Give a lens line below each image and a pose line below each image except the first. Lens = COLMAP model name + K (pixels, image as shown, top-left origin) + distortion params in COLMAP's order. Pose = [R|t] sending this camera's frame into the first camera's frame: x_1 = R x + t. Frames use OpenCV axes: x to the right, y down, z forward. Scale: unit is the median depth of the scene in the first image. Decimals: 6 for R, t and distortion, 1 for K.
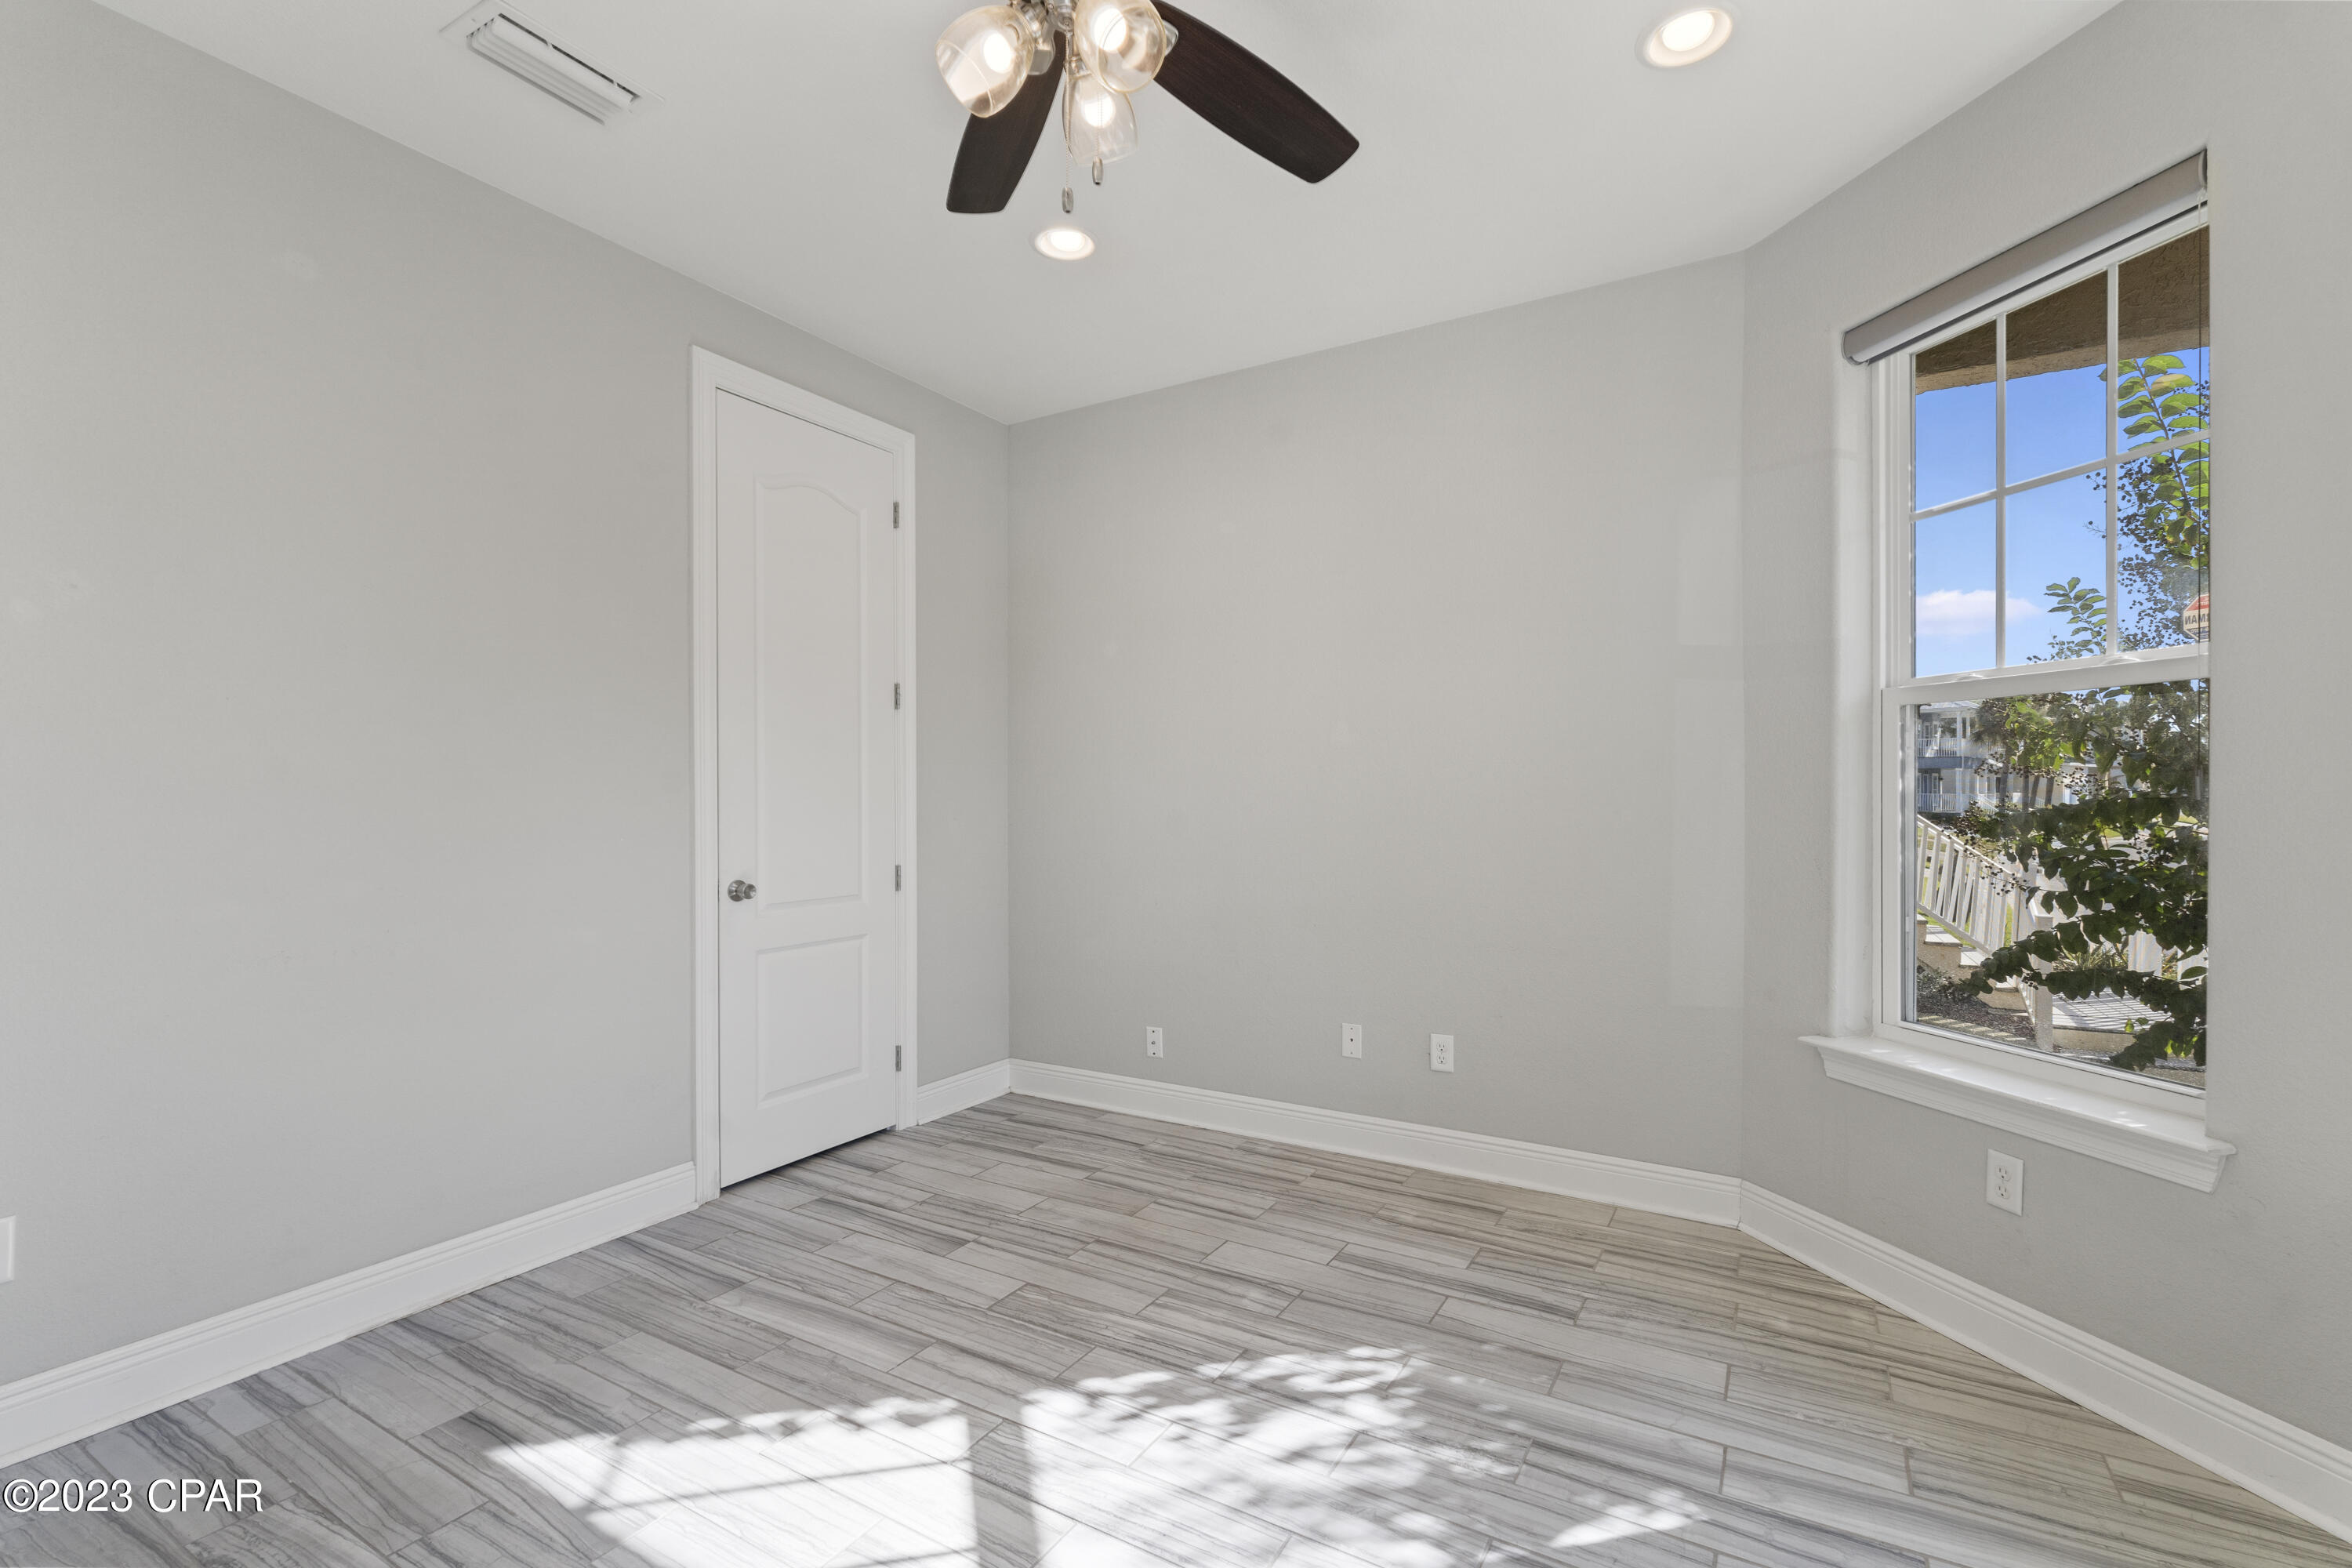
lens RADIAL K [[1038.4, 0, 1178.7], [0, 1038.4, 792.0], [0, 0, 1]] dist [0.000098, -0.000362]
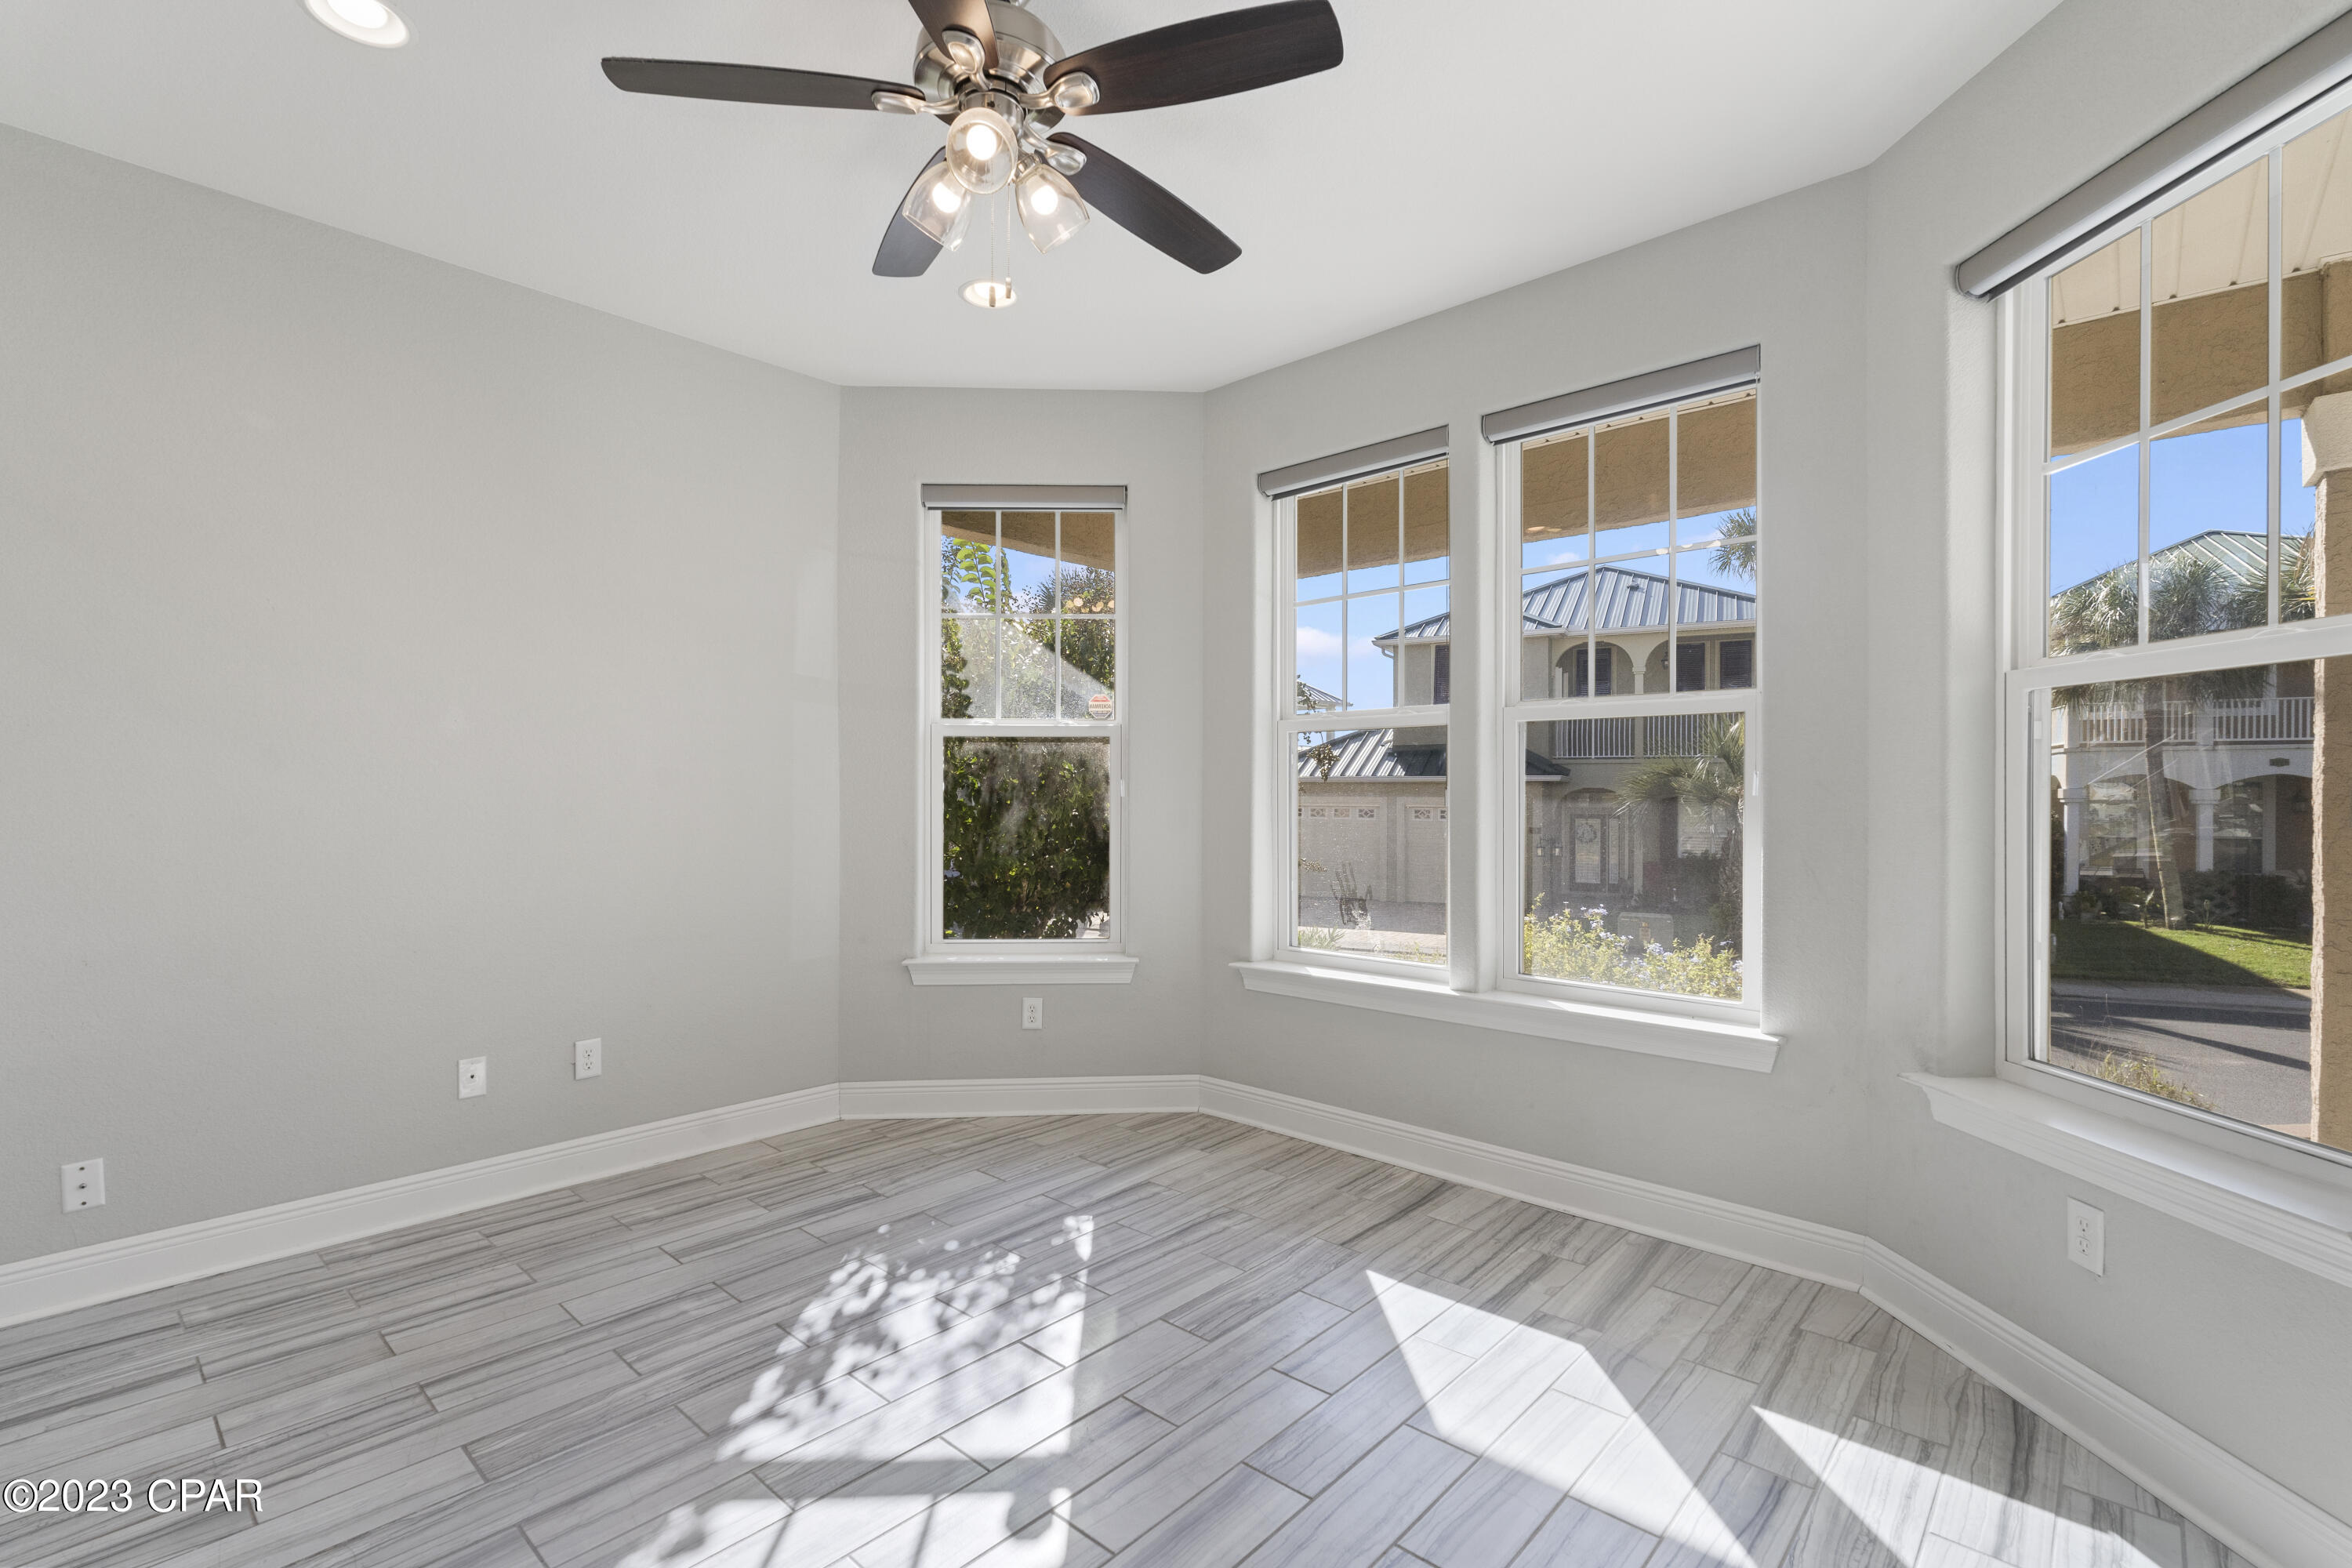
lens RADIAL K [[1043.4, 0, 1176.0], [0, 1043.4, 784.0], [0, 0, 1]] dist [-0.013200, 0.000065]
pose [[0.207558, 0.008065, 0.978190, -0.809652], [-0.002628, 0.999967, -0.007687, 0.000530], [-0.978219, -0.000975, 0.207572, 0.362555]]
